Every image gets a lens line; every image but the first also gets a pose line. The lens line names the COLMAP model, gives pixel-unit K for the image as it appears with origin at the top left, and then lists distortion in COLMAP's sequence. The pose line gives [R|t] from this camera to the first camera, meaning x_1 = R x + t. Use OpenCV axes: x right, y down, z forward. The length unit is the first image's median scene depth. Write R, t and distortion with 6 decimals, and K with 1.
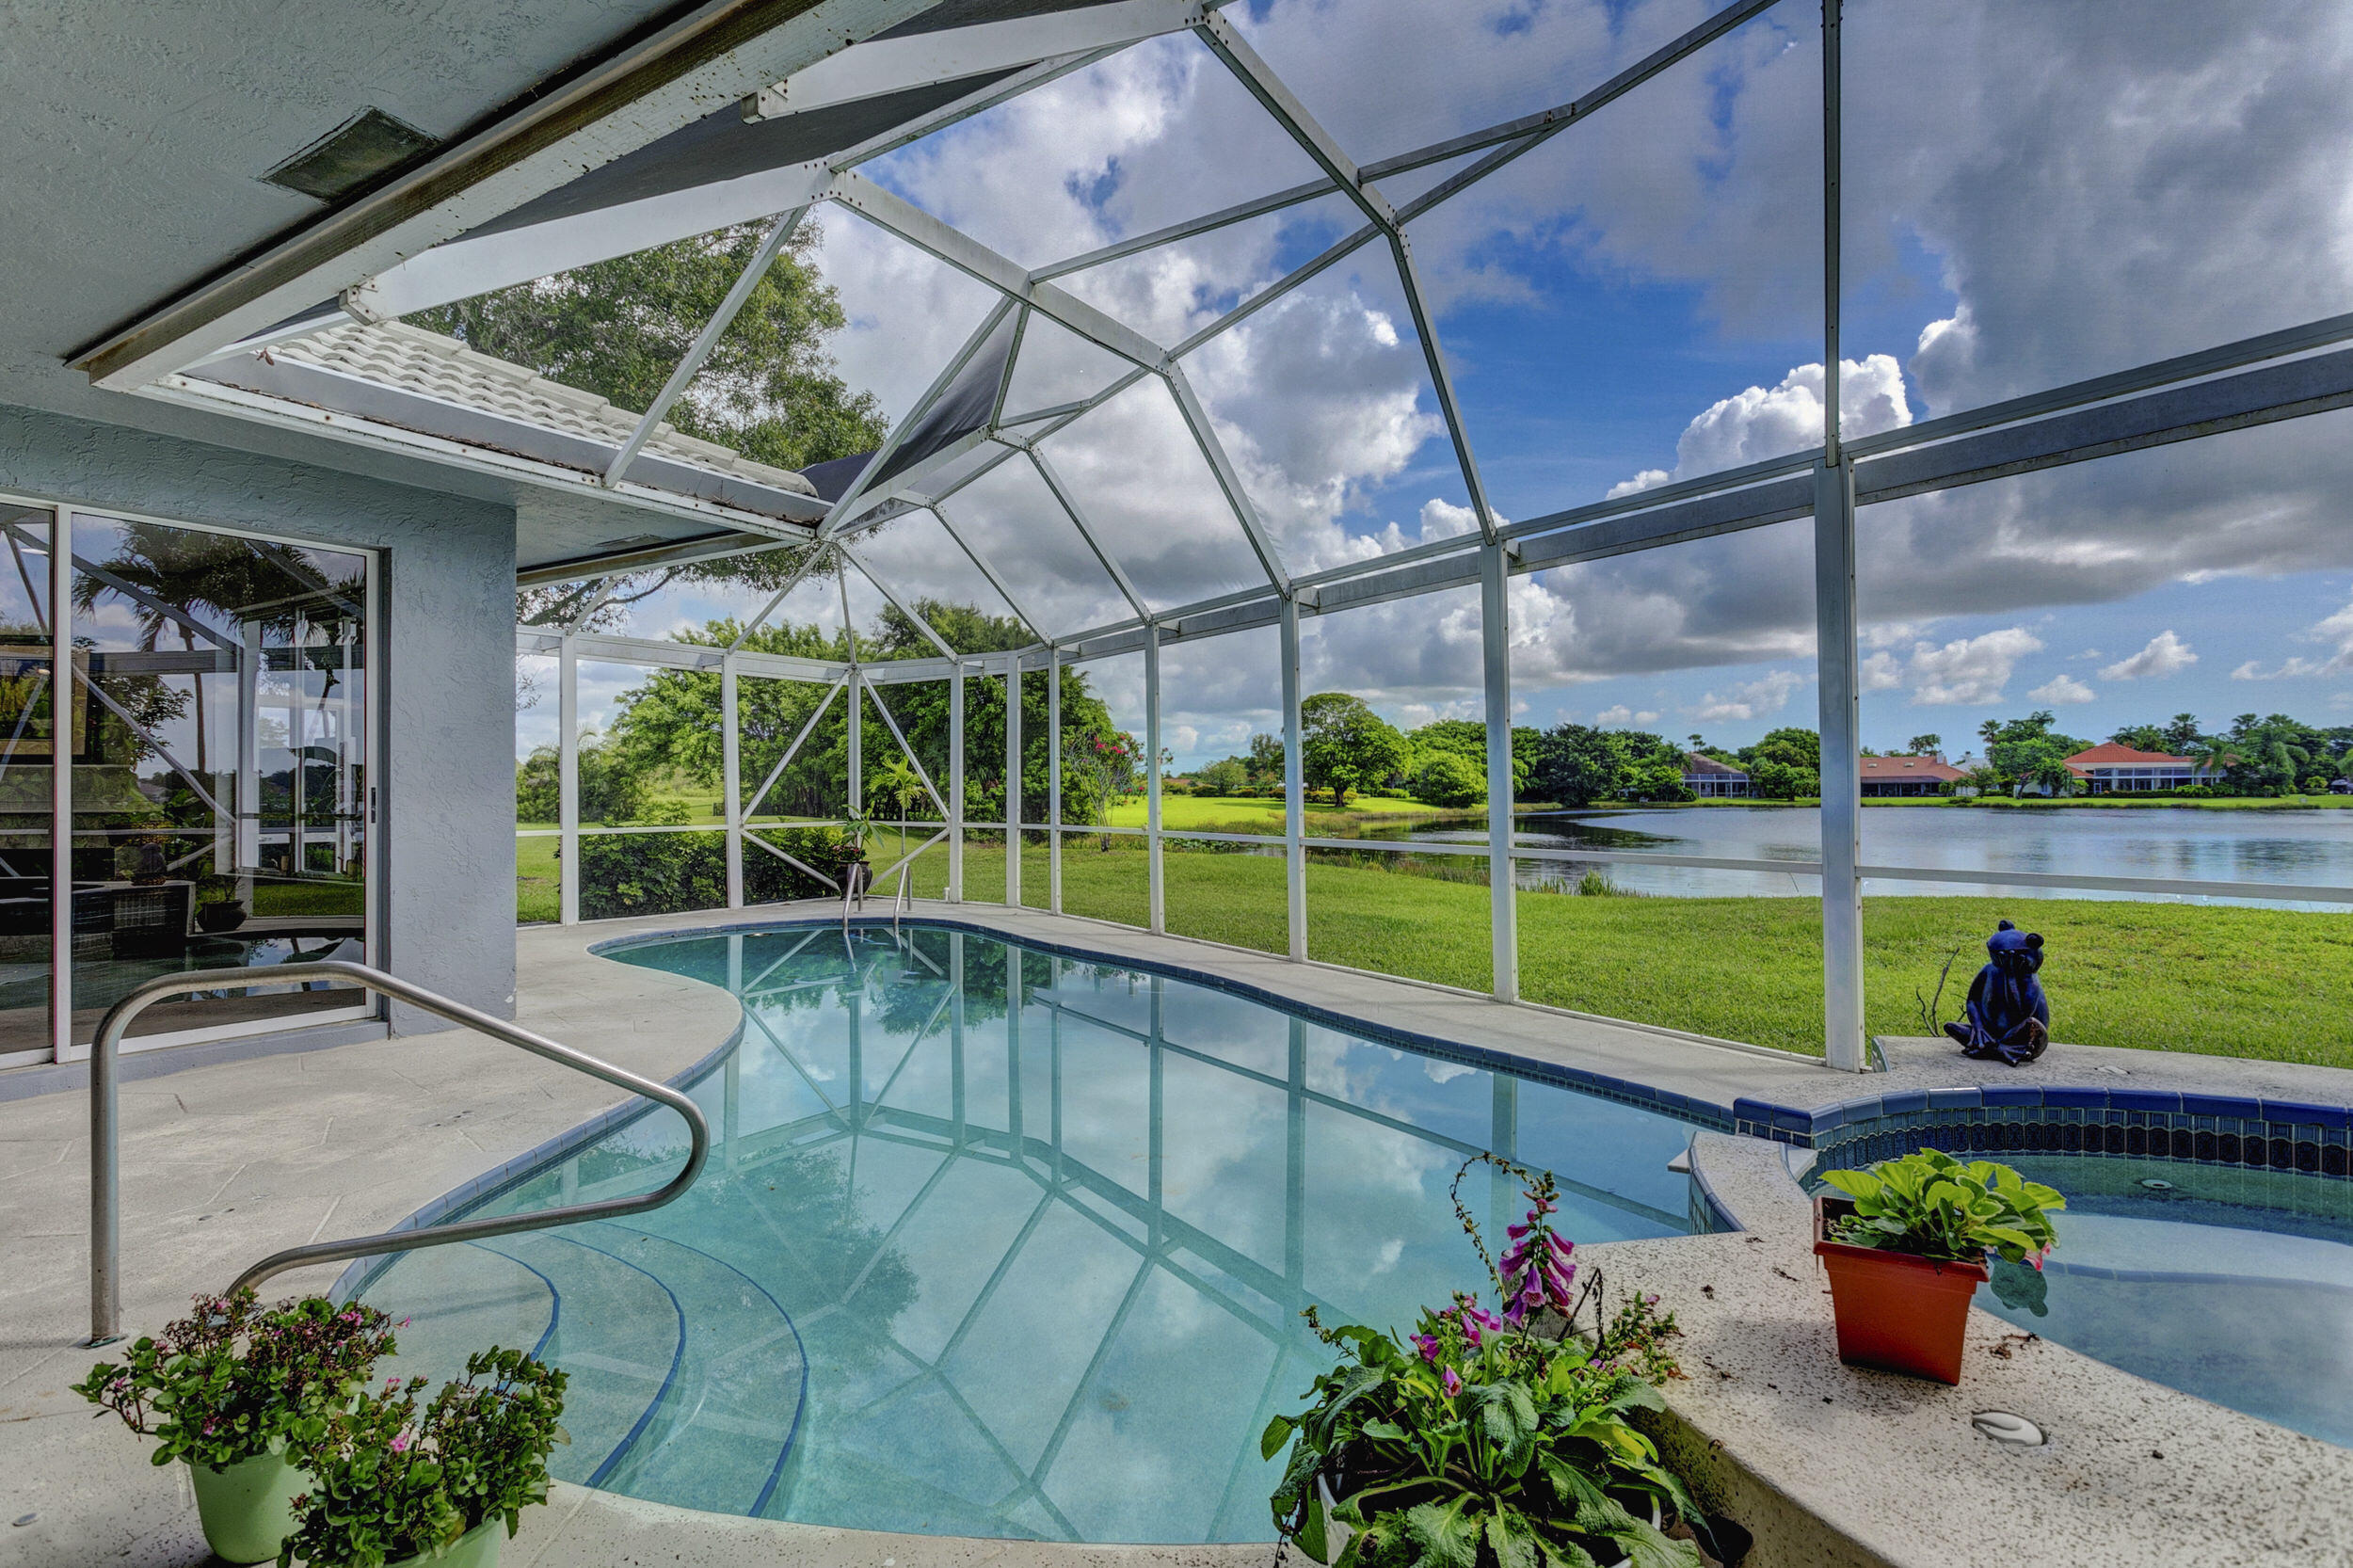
lens RADIAL K [[1173.7, 0, 1182.0], [0, 1173.7, 802.7], [0, 0, 1]] dist [-0.009484, 0.002052]
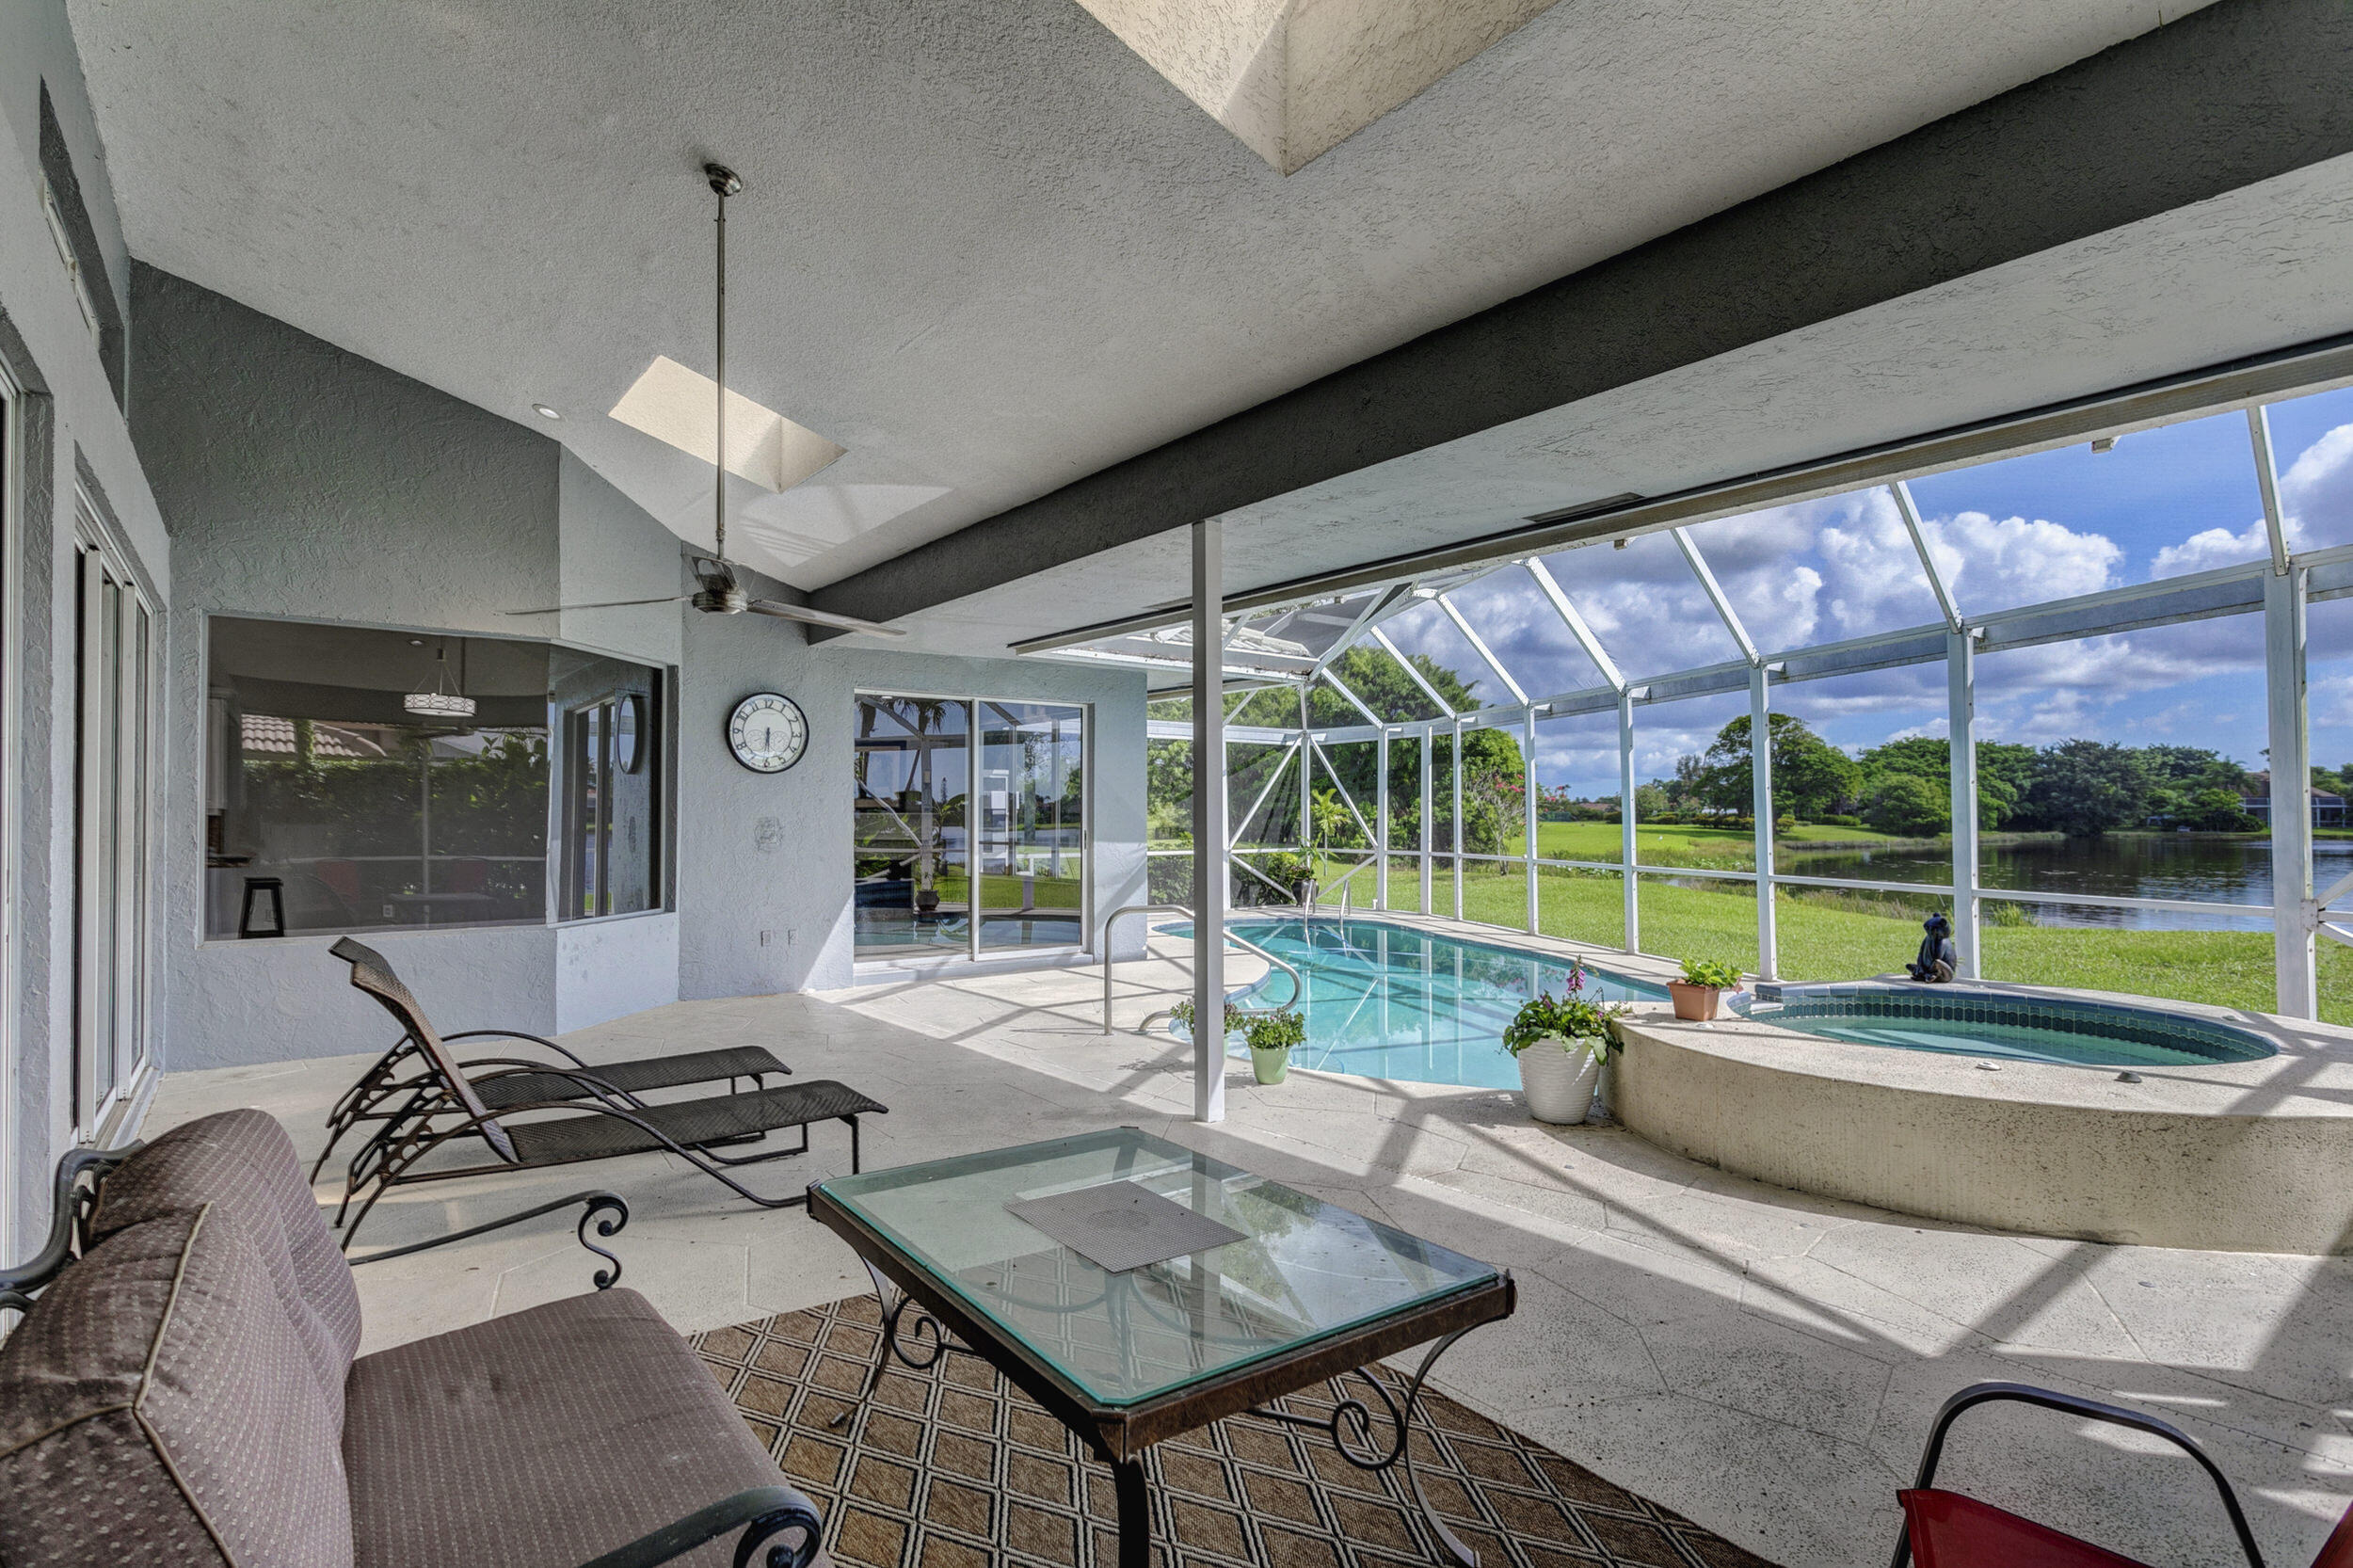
lens RADIAL K [[1173.7, 0, 1182.0], [0, 1173.7, 802.7], [0, 0, 1]] dist [-0.009484, 0.002052]
pose [[0.941559, -0.000653, -0.336846, 0.030833], [-0.006266, 0.999791, -0.019453, -0.007436], [0.336789, 0.020427, 0.941359, -0.245589]]
